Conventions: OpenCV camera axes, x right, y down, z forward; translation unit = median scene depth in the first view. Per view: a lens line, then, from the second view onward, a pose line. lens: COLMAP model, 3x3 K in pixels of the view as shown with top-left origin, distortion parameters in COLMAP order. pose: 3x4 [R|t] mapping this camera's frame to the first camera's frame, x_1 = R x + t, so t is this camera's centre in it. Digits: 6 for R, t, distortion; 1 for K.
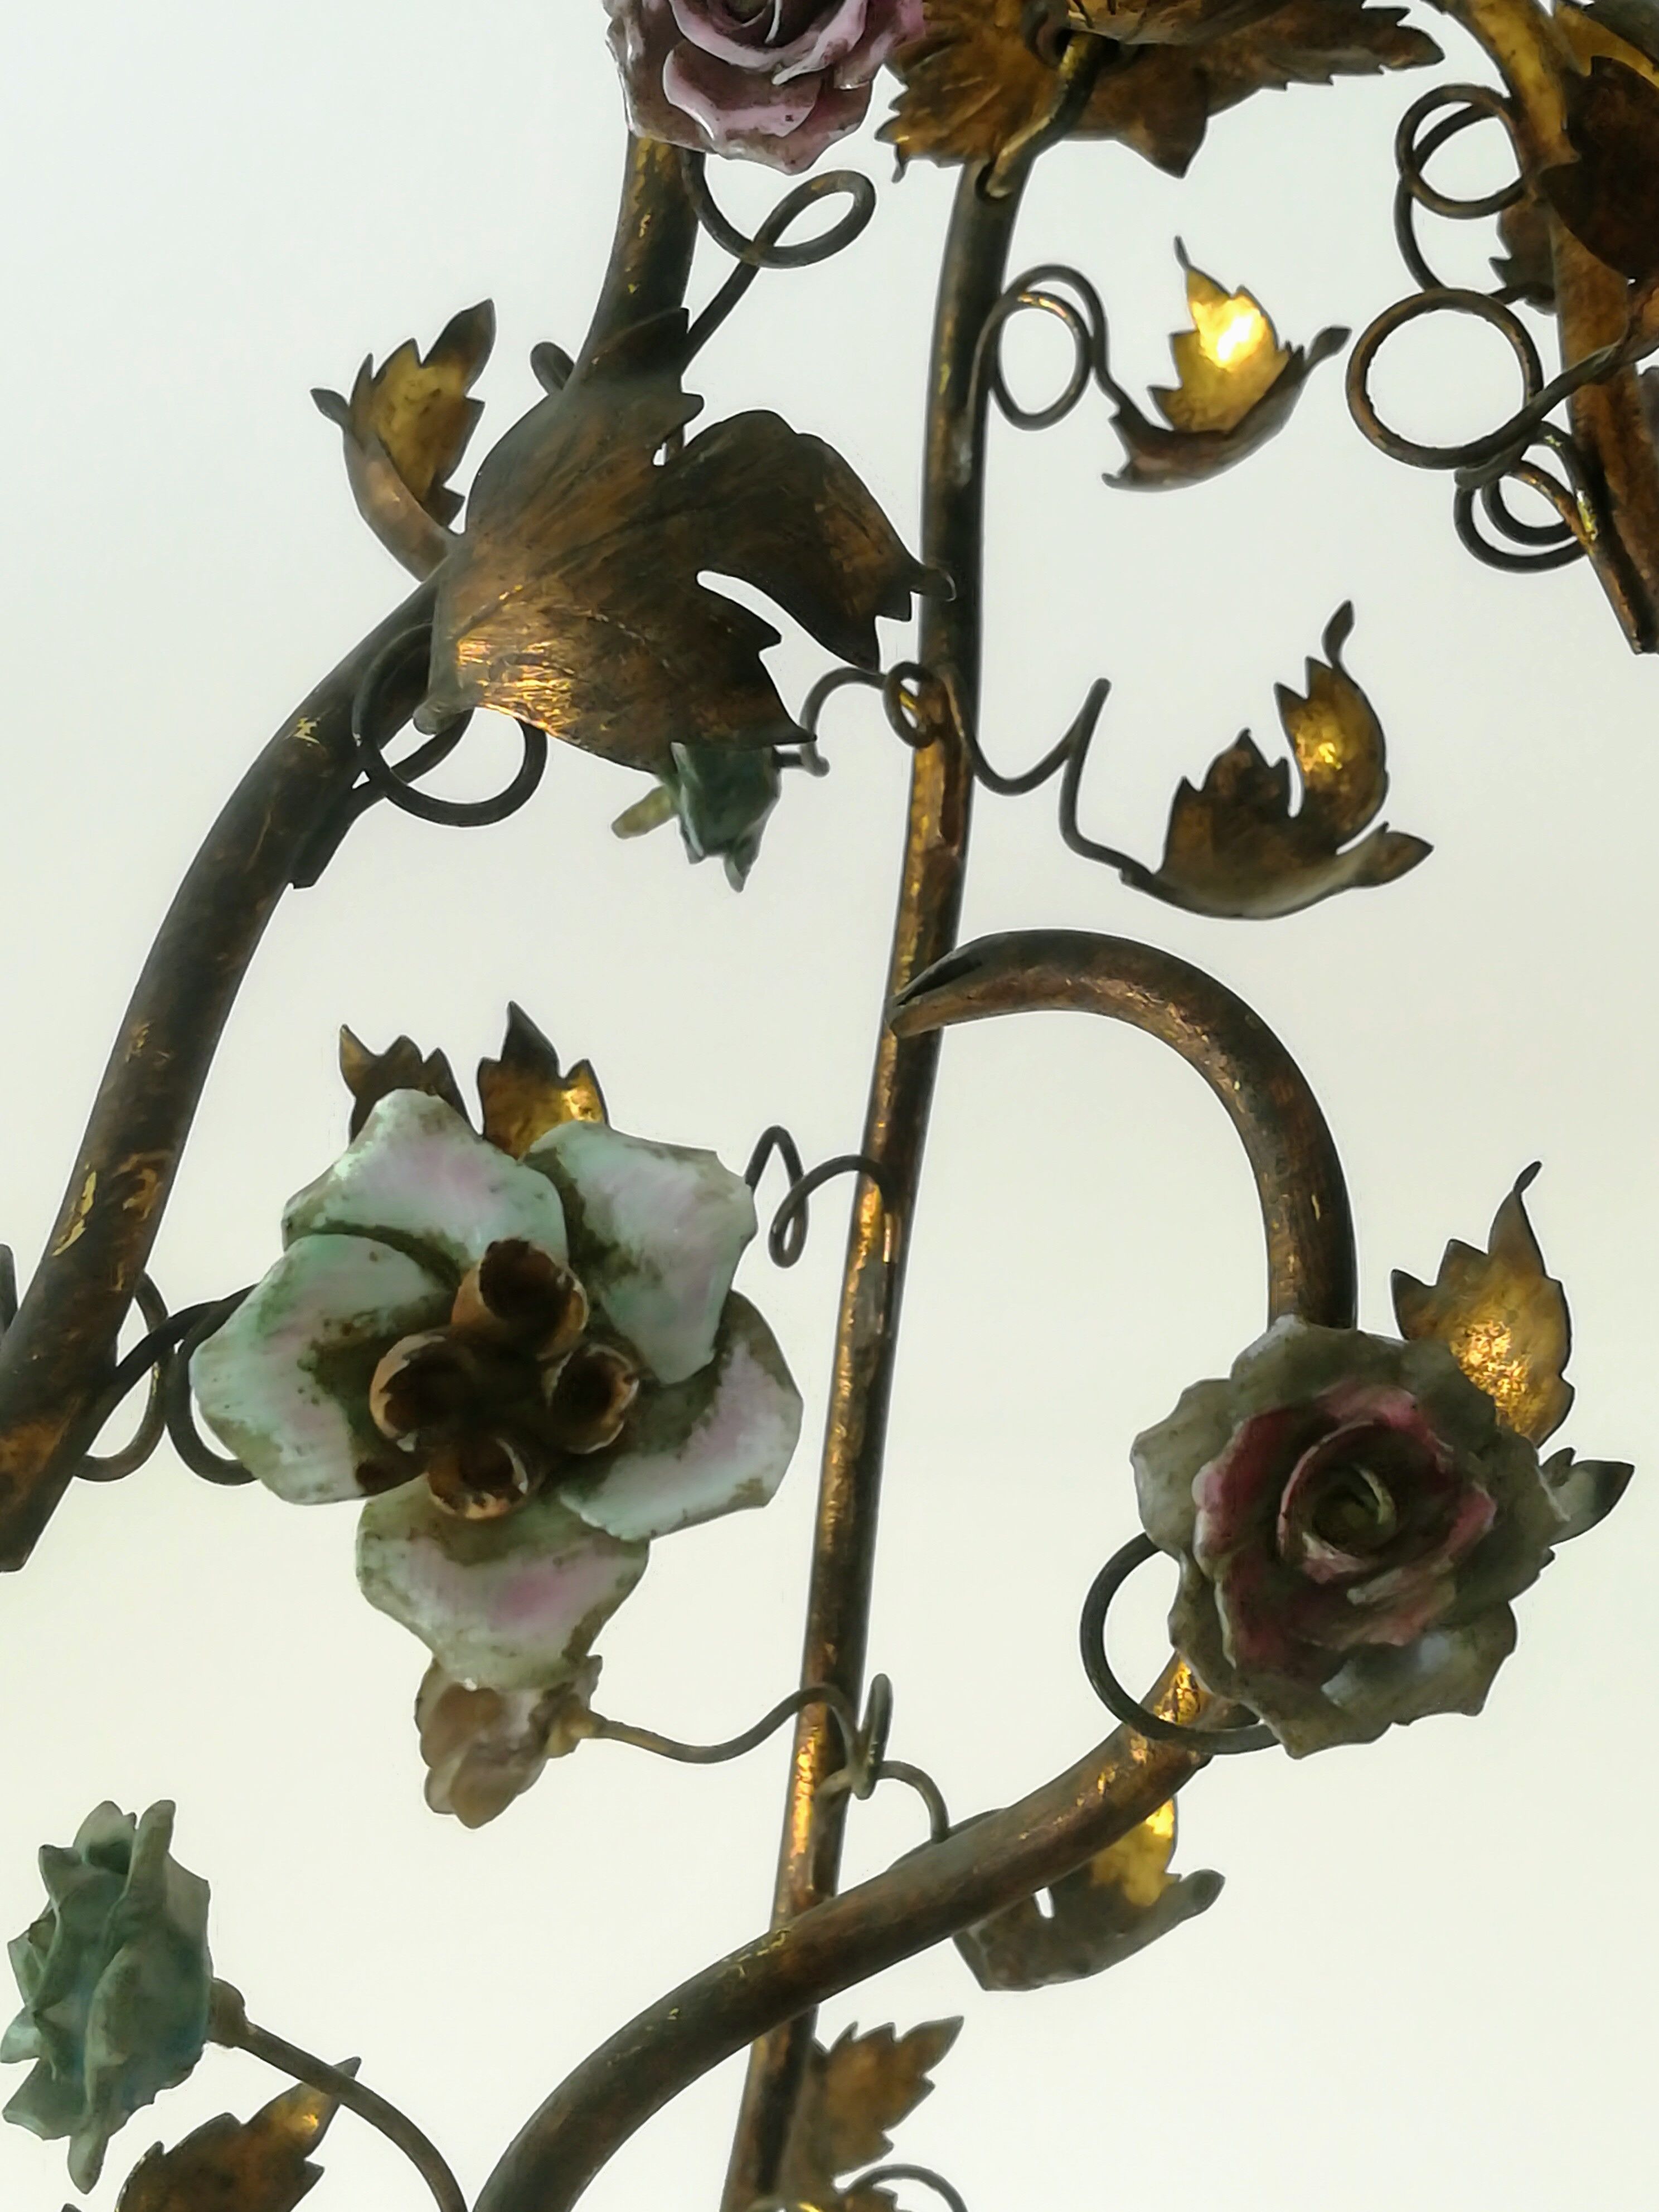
lens RADIAL K [[3421.5, 0, 829.5], [0, 3421.5, 1106.0], [0, 0, 1]] dist [0.271558, -2.025643]
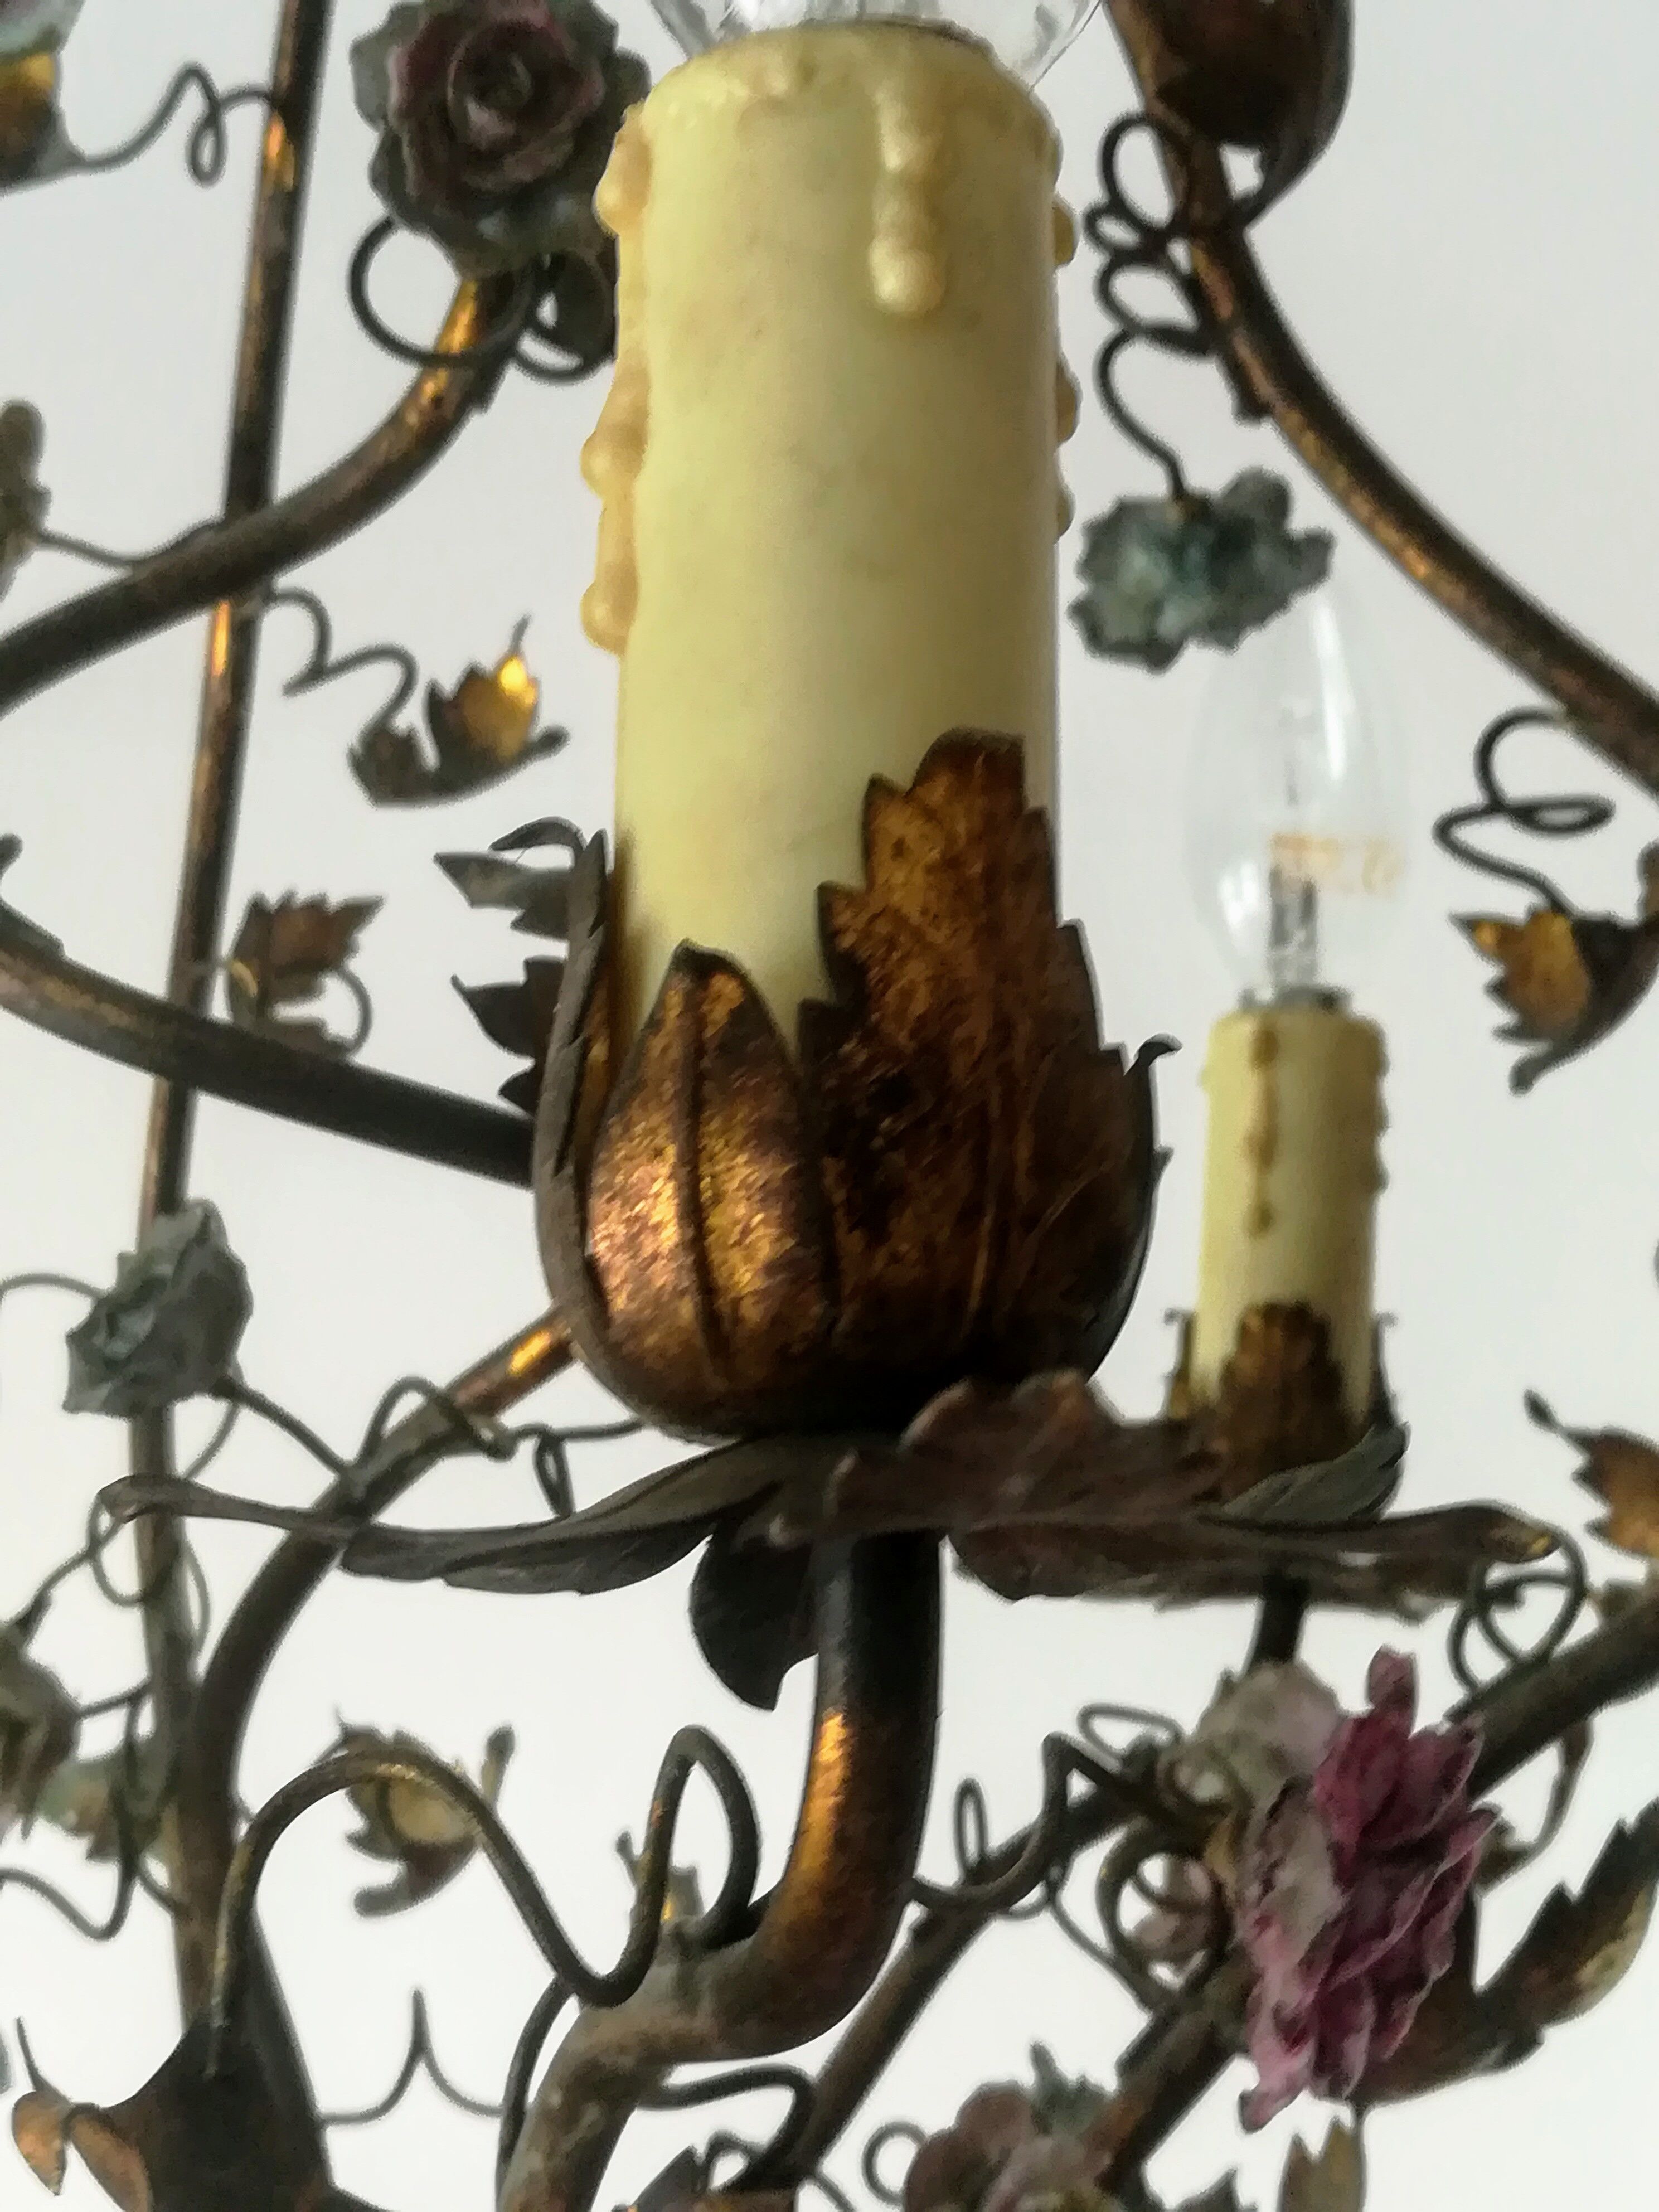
lens RADIAL K [[3048.2, 0, 829.5], [0, 3048.2, 1106.0], [0, 0, 1]] dist [0.343098, -1.605378]
pose [[0.992353, 0.007807, 0.123189, 0.083402], [-0.030470, 0.982607, 0.183181, 0.180712], [-0.119616, -0.185534, 0.975330, -0.184125]]
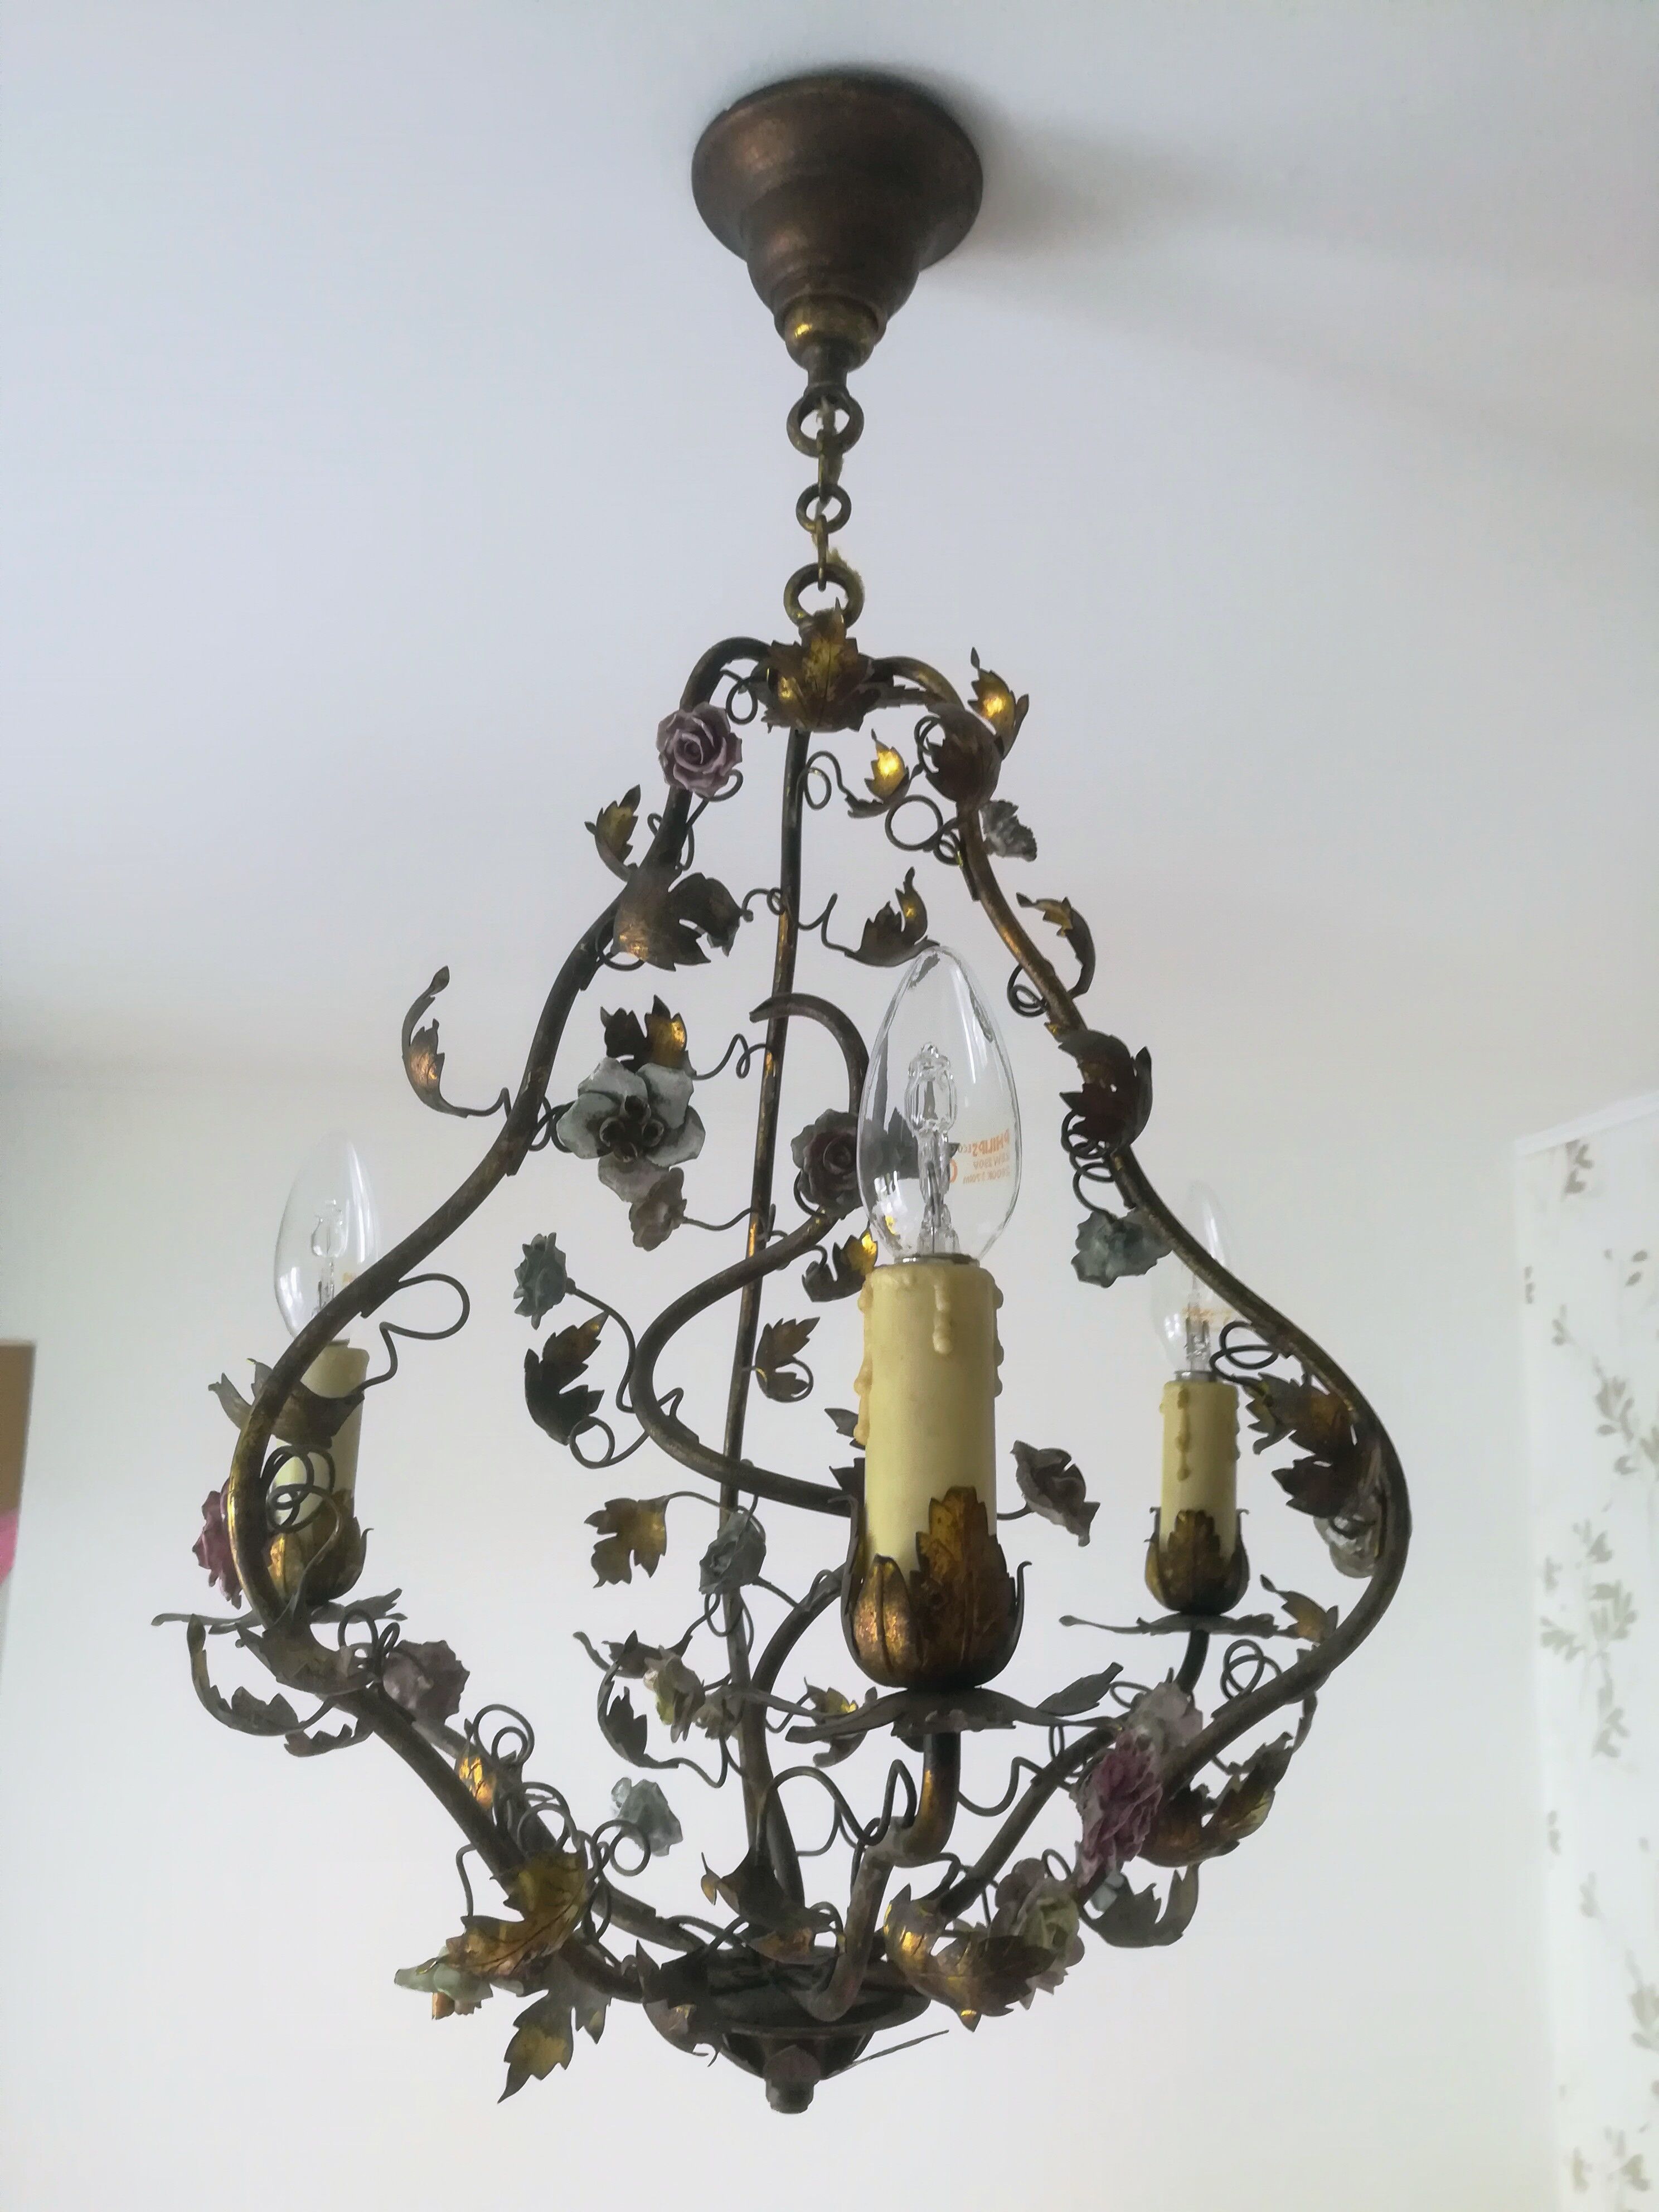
lens RADIAL K [[1666.5, 0, 829.5], [0, 1666.5, 1106.0], [0, 0, 1]] dist [-0.028924, -0.004204]
pose [[0.999588, -0.014524, -0.024738, 0.117267], [0.016852, 0.995177, 0.096635, -0.083244], [0.023215, -0.097012, 0.995012, -0.595090]]
